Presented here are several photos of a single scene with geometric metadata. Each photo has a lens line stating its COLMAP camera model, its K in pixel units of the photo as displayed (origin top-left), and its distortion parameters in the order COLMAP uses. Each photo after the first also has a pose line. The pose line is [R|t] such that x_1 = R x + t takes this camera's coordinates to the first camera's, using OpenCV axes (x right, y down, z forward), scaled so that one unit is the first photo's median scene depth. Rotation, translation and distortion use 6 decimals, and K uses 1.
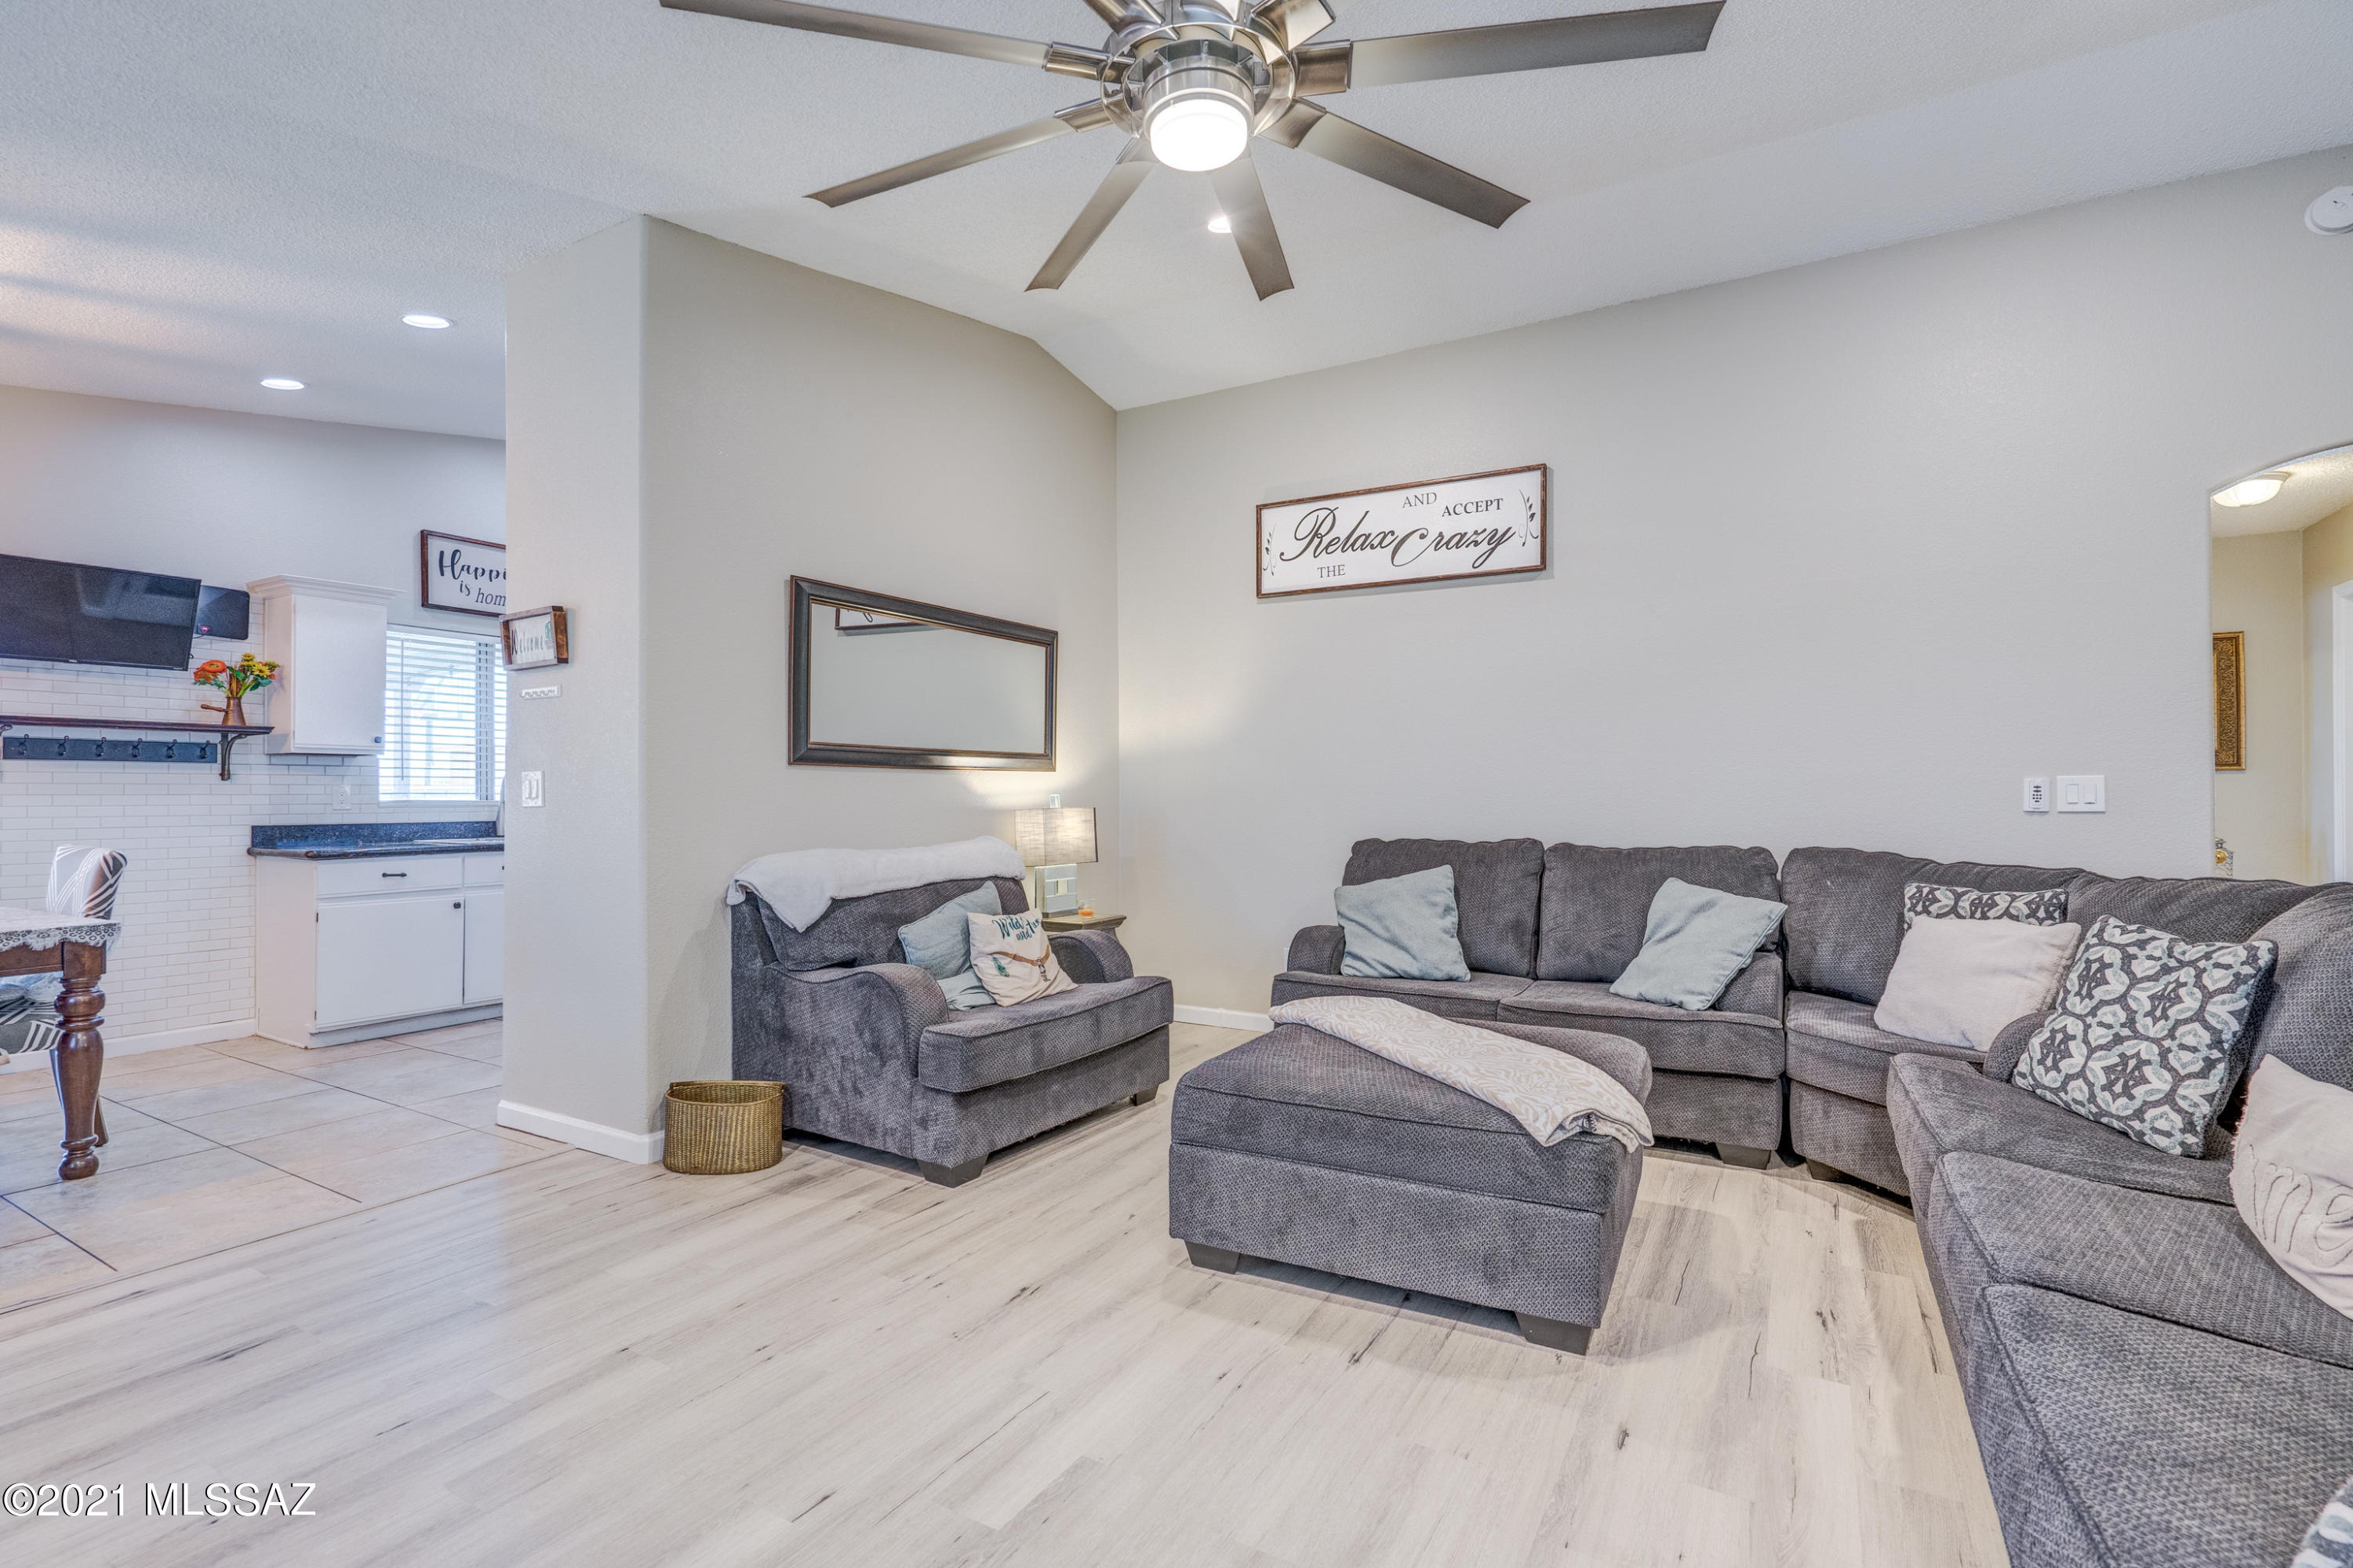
lens RADIAL K [[1060.1, 0, 1169.7], [0, 1060.1, 781.1], [0, 0, 1]] dist [0.000668, 0.000555]
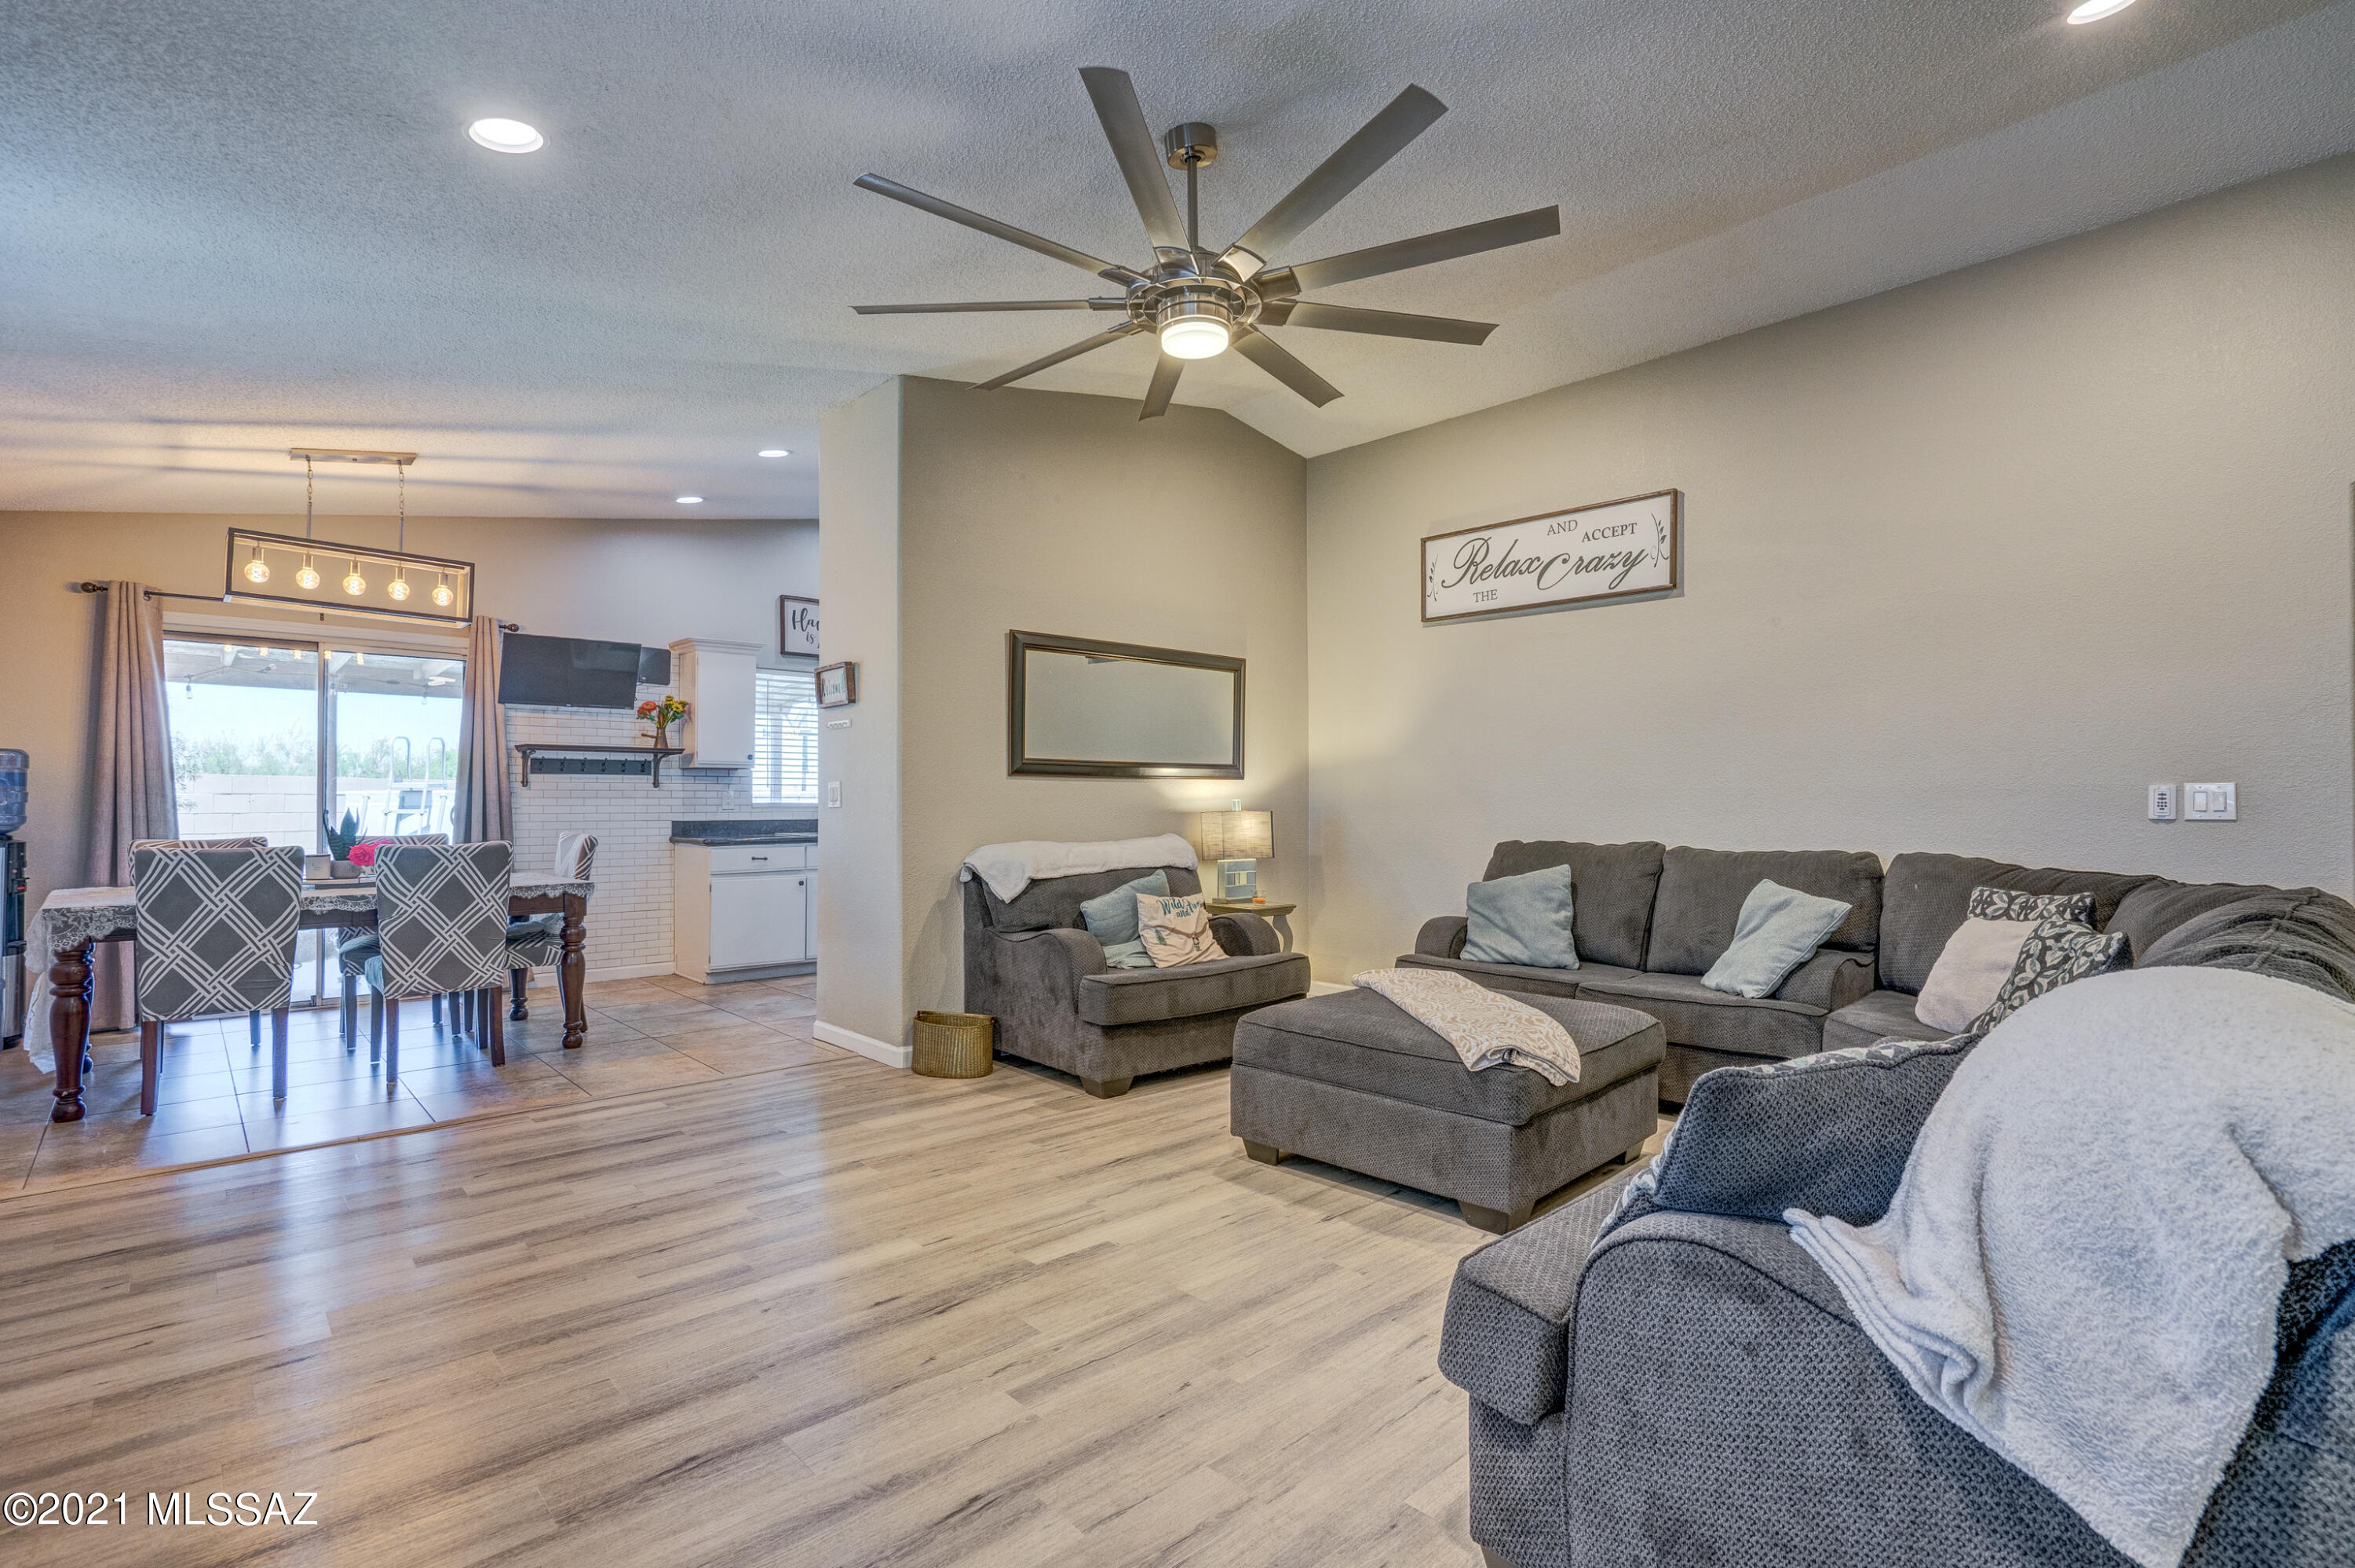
lens RADIAL K [[1090.2, 0, 1177.5], [0, 1090.2, 784.0], [0, 0, 1]] dist [-0.000573, -0.000044]
pose [[0.957914, -0.001427, -0.287052, 0.220481], [0.001083, 0.999998, -0.001357, -0.003559], [0.287053, 0.000989, 0.957914, -0.216337]]
